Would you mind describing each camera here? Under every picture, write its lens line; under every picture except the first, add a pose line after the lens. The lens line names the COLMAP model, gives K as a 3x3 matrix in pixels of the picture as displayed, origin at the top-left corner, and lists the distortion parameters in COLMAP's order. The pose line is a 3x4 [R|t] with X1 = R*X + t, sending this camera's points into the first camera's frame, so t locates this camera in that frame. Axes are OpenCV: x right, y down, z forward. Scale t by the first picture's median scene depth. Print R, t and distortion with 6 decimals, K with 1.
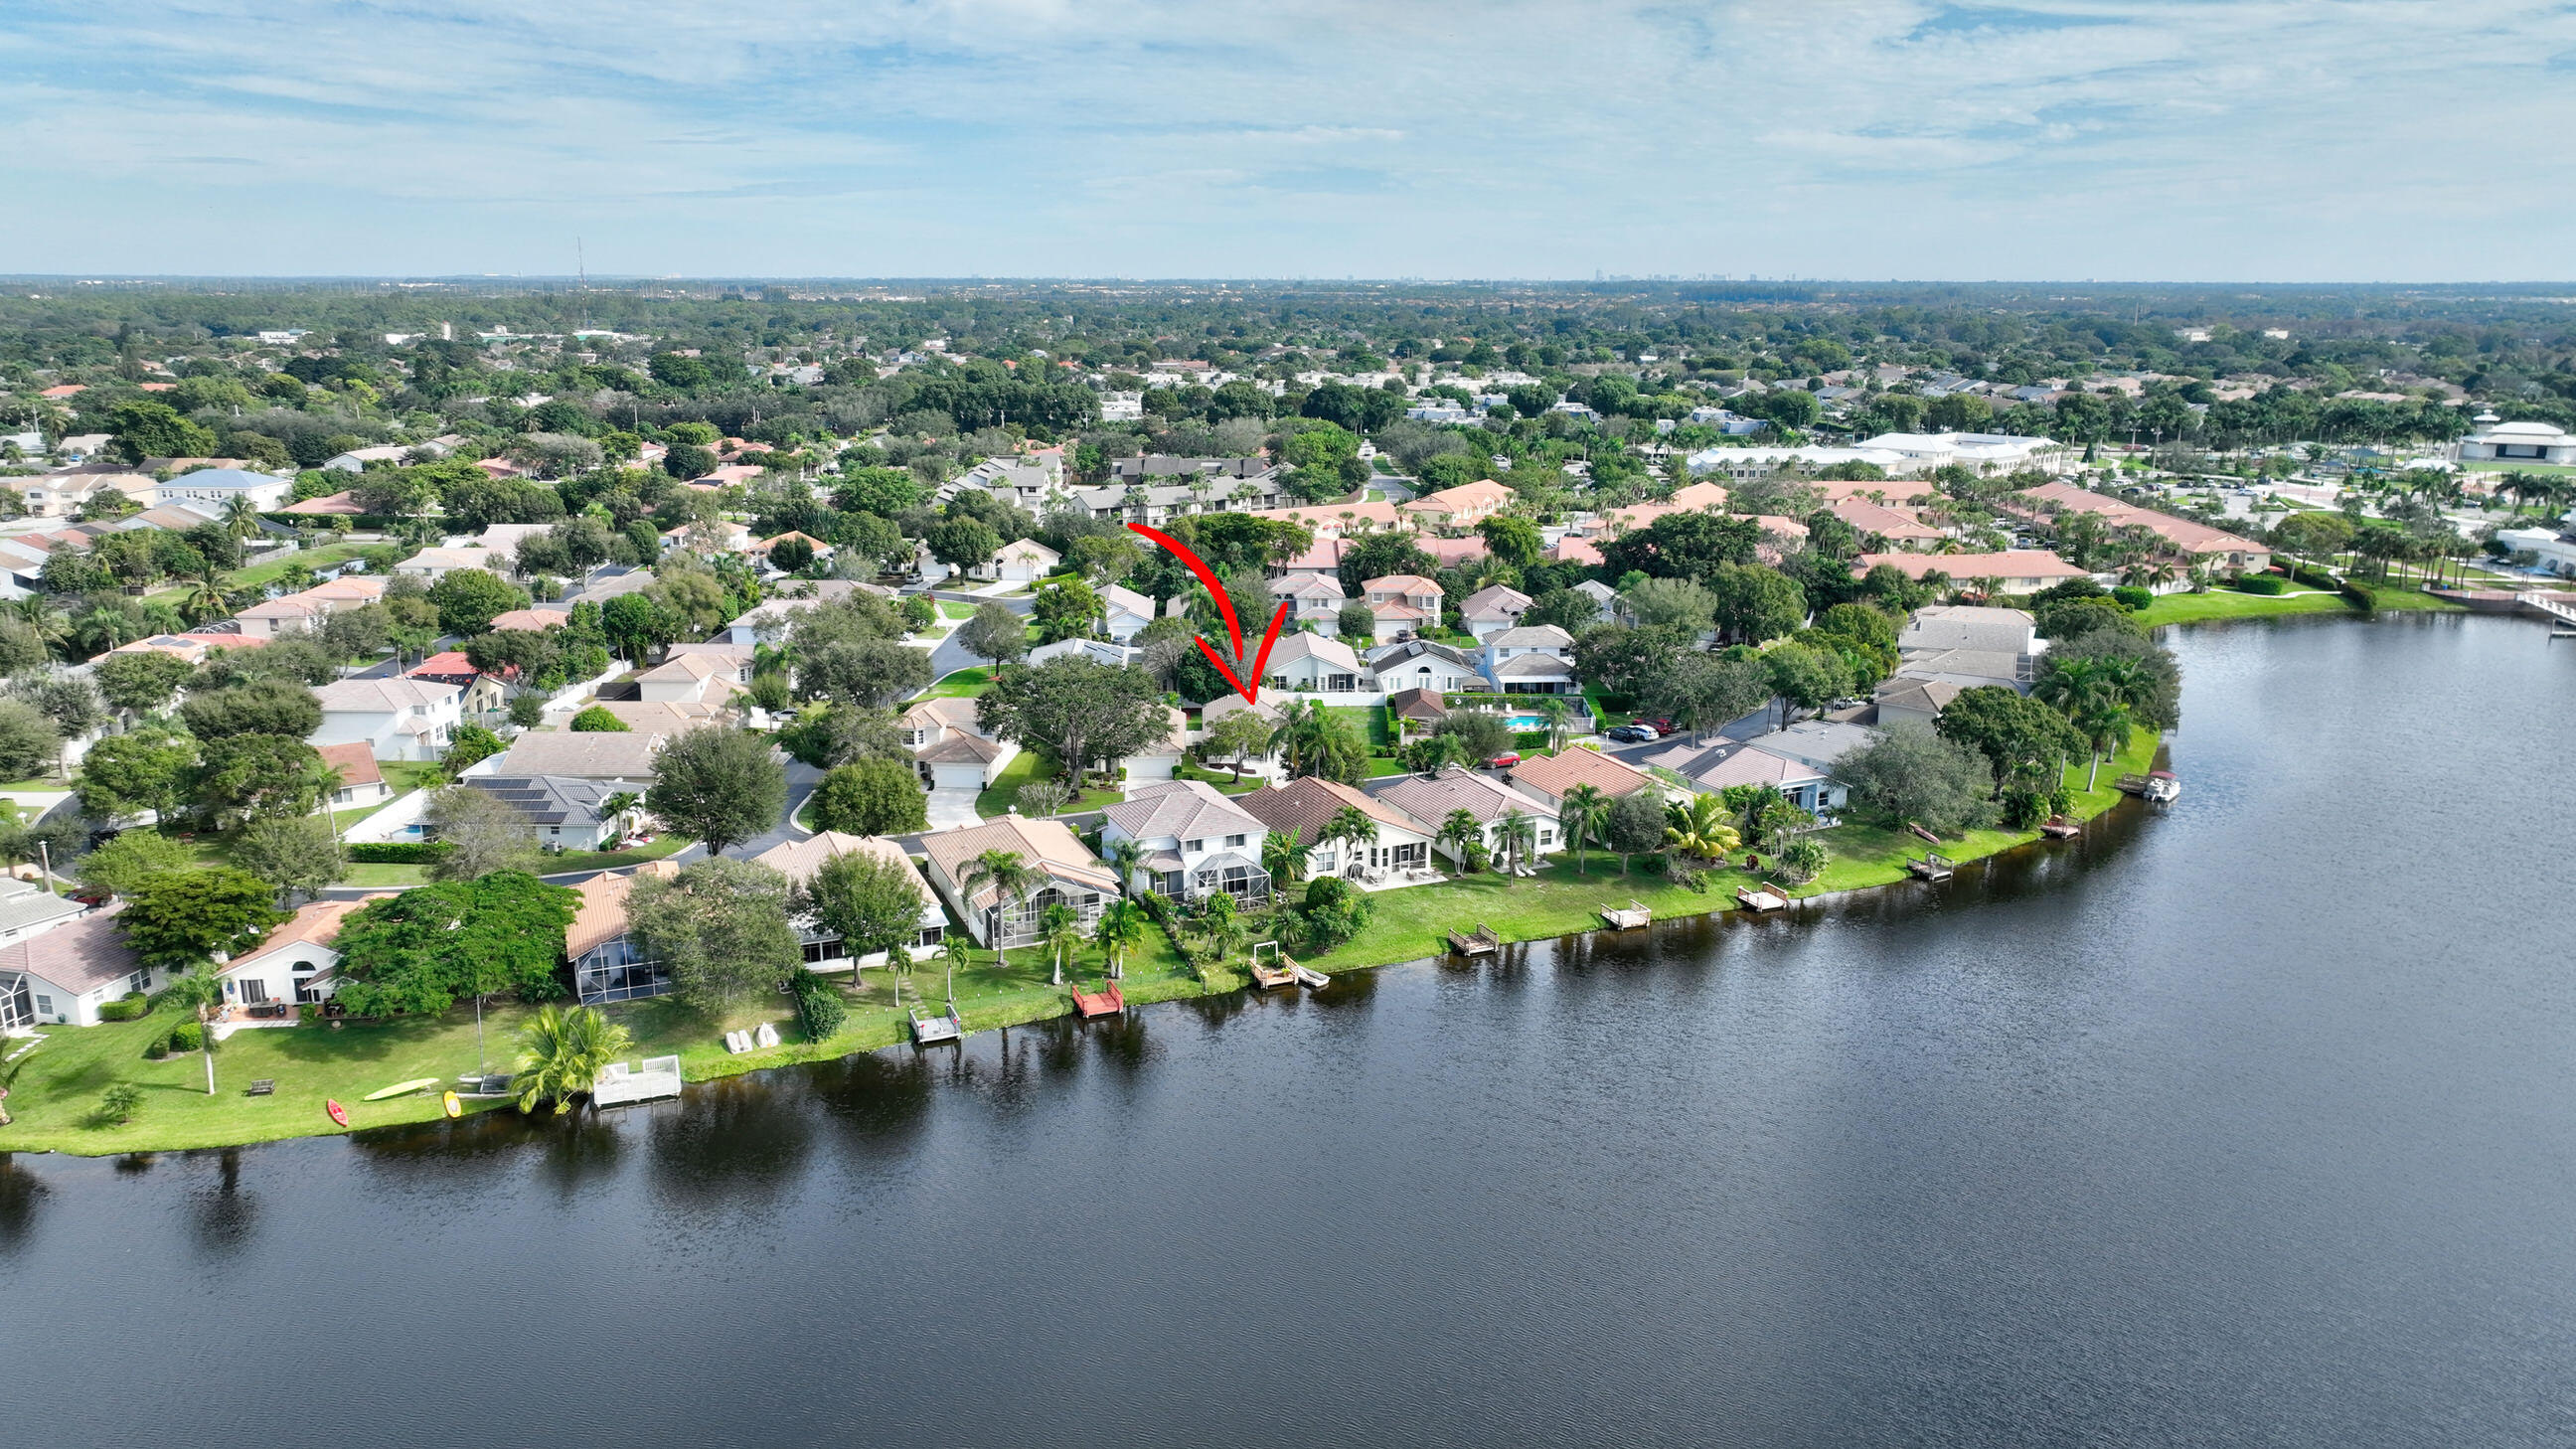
lens RADIAL K [[1832.8, 0, 1288.0], [0, 1832.8, 724.5], [0, 0, 1]] dist [0.000378, 0.010861]
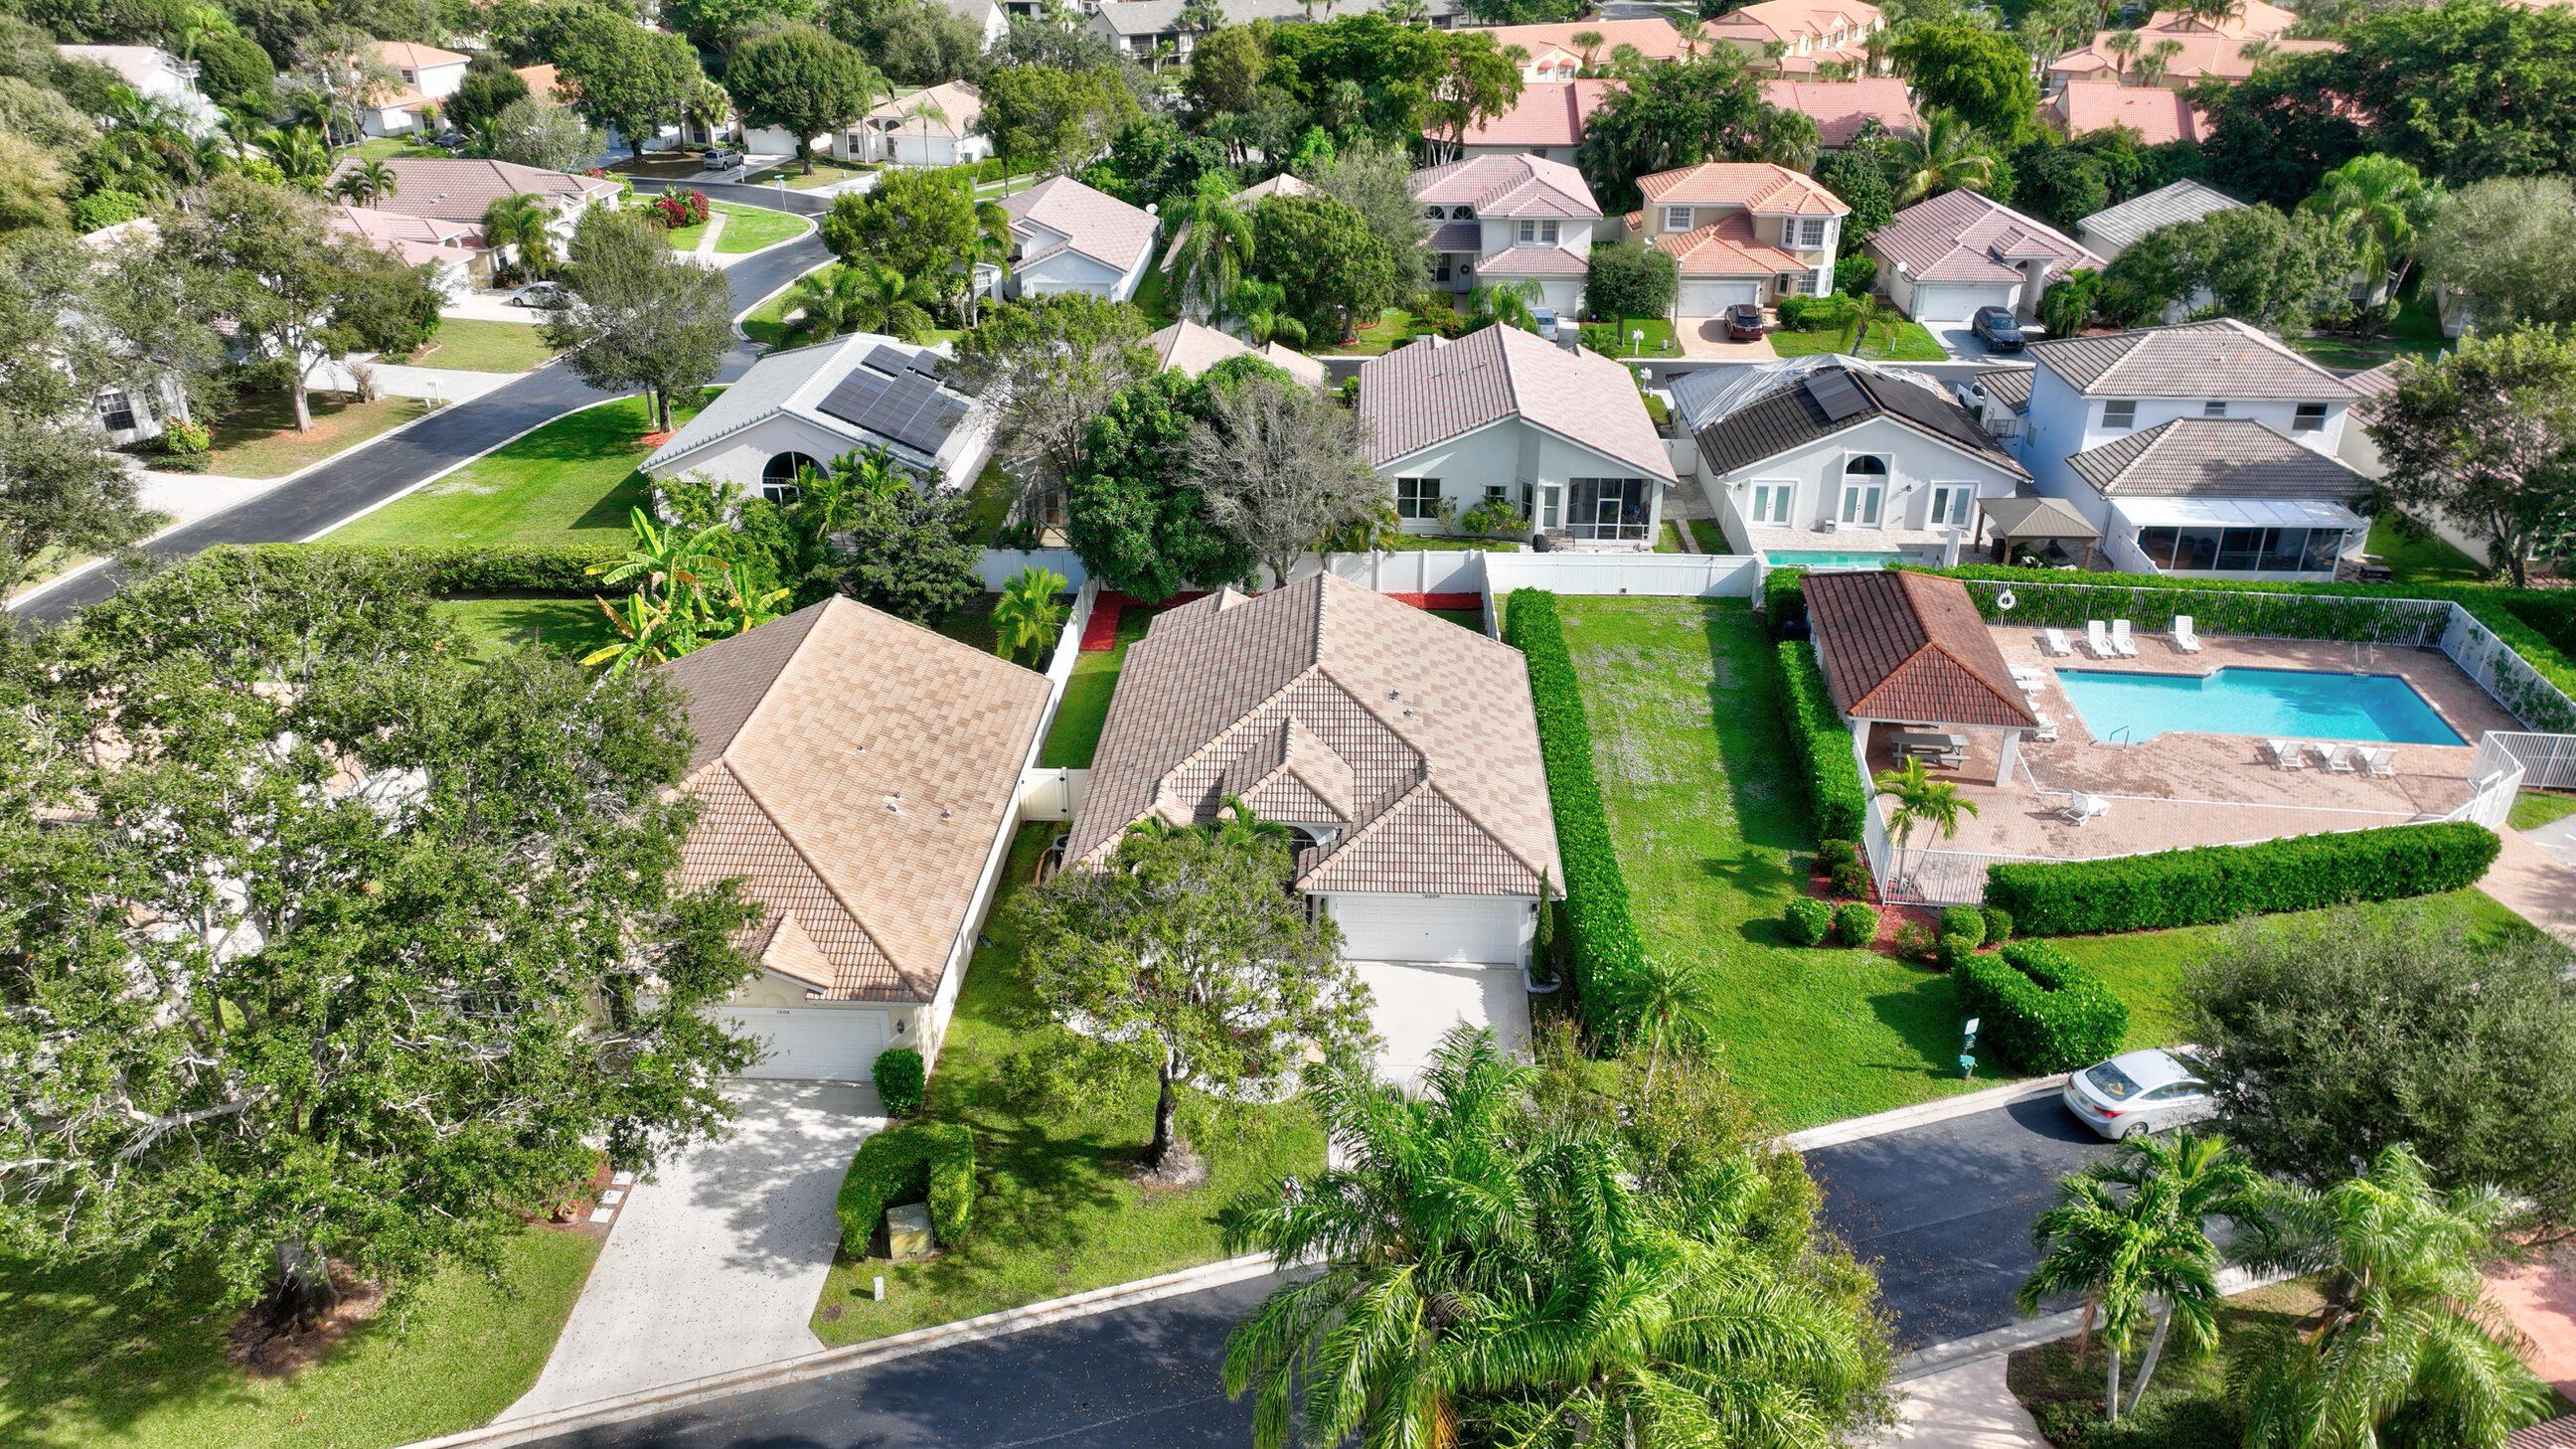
lens RADIAL K [[1832.8, 0, 1288.0], [0, 1832.8, 724.5], [0, 0, 1]] dist [0.000378, 0.010861]
pose [[0.995263, 0.039013, -0.089045, 0.002321], [-0.019023, 0.976394, 0.215159, -0.041738], [0.095337, -0.212446, 0.972511, 0.522603]]
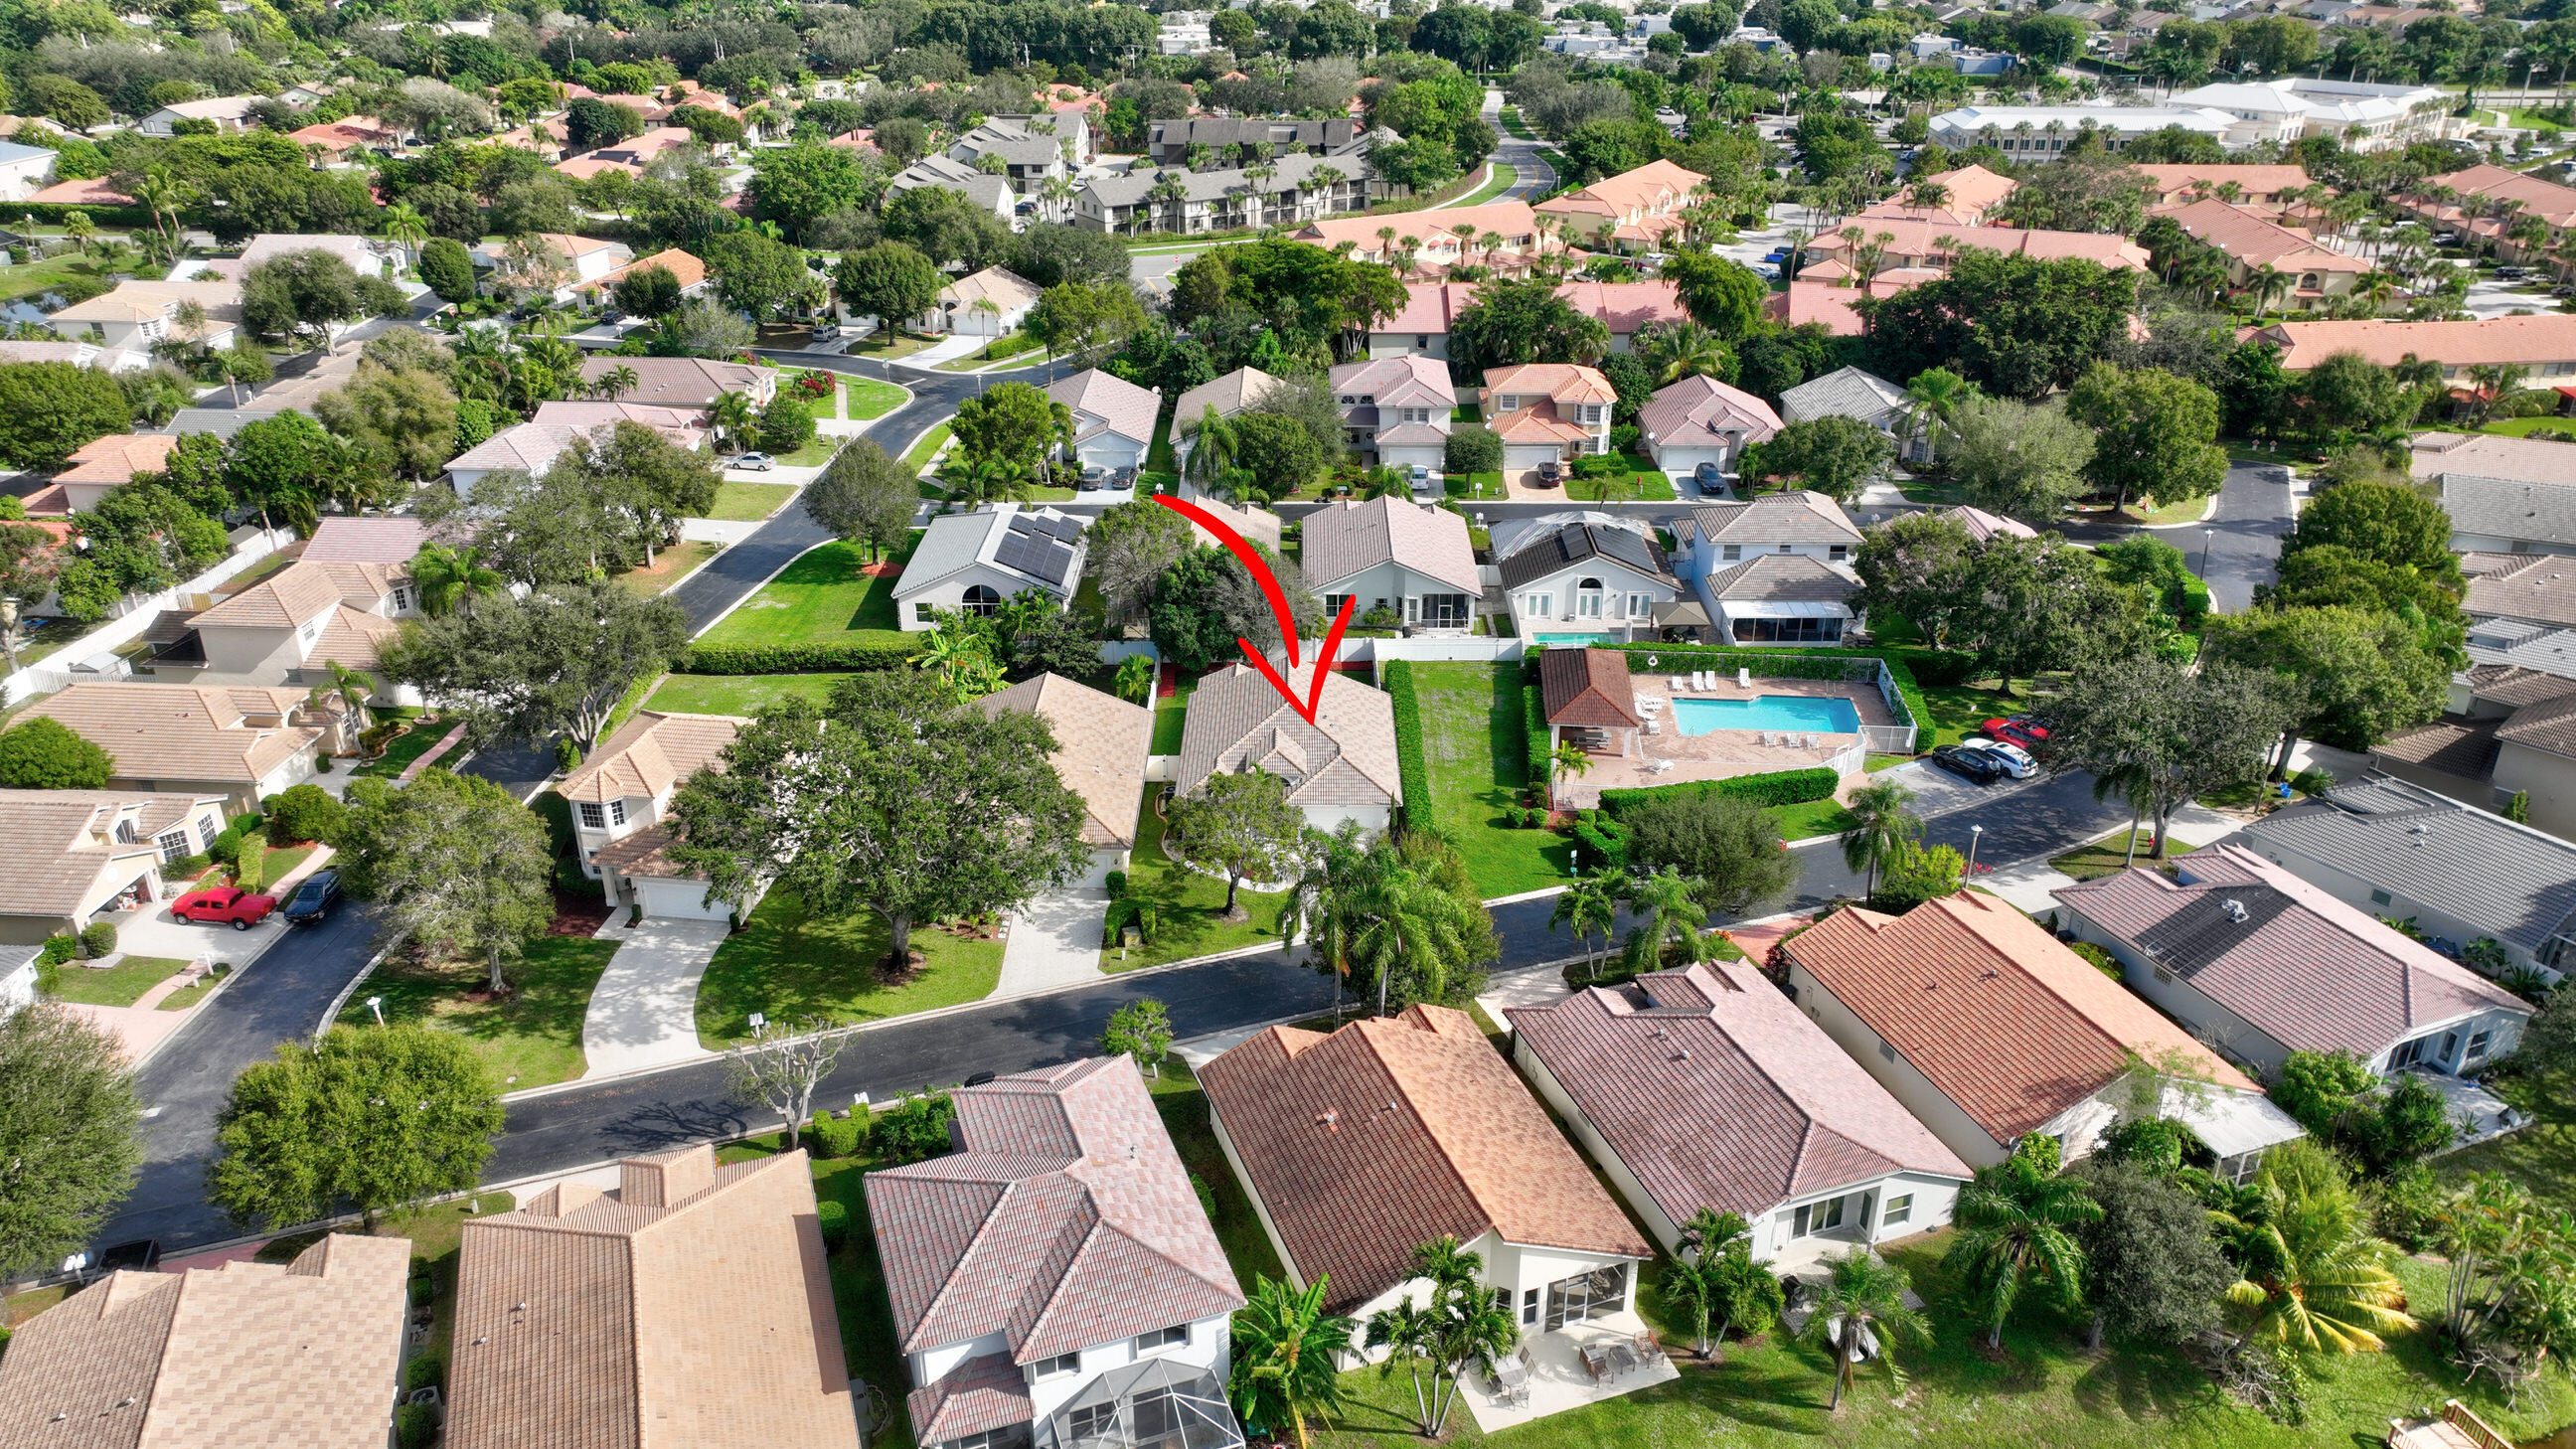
lens RADIAL K [[1832.8, 0, 1288.0], [0, 1832.8, 724.5], [0, 0, 1]] dist [0.000378, 0.010861]
pose [[0.998244, 0.020443, -0.055603, 0.009812], [-0.009014, 0.980061, 0.198492, -0.078540], [0.058552, -0.197642, 0.978524, 0.333203]]
